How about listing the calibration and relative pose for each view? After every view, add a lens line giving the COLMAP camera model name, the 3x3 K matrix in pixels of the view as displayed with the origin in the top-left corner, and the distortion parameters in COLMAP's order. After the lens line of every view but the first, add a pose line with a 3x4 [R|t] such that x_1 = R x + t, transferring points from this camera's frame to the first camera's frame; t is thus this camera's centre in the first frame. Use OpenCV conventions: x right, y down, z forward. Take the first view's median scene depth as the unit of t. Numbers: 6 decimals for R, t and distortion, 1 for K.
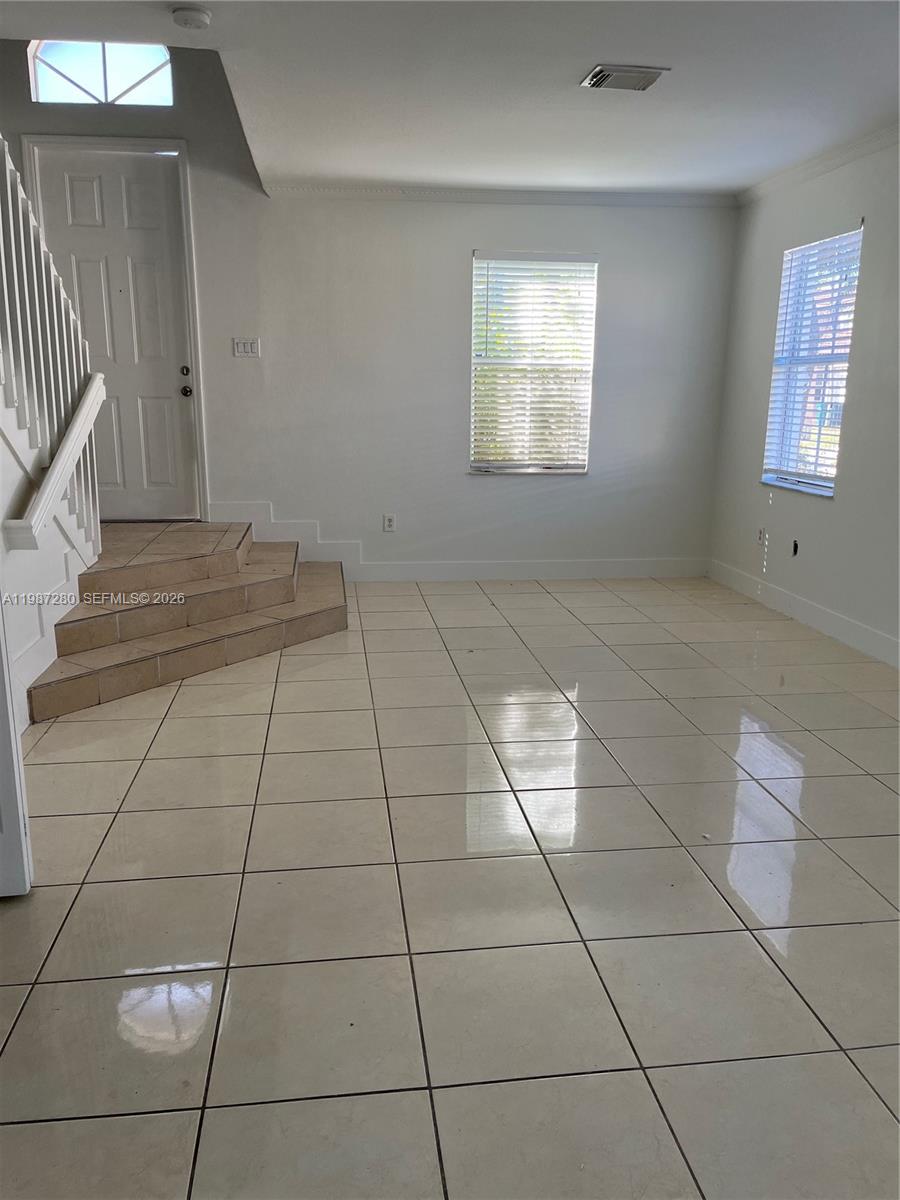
lens RADIAL K [[907.0, 0, 454.7], [0, 907.0, 612.0], [0, 0, 1]] dist [0.031232, -0.009437]
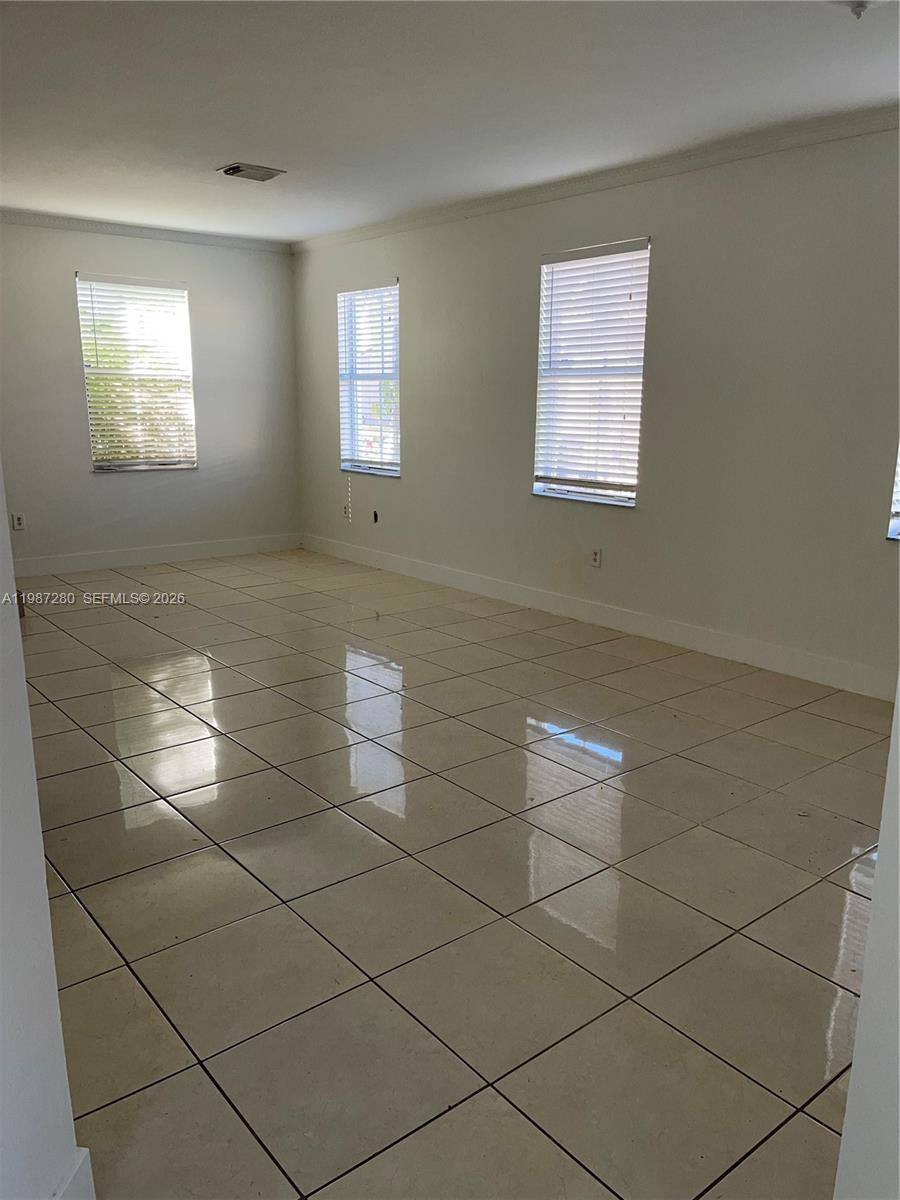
lens RADIAL K [[907.0, 0, 440.4], [0, 907.0, 609.5], [0, 0, 1]] dist [0.031232, -0.009437]
pose [[0.854511, -0.120264, 0.505319, -0.222660], [0.119182, 0.992269, 0.034615, 0.028964], [-0.505576, 0.030646, 0.862238, -0.187620]]
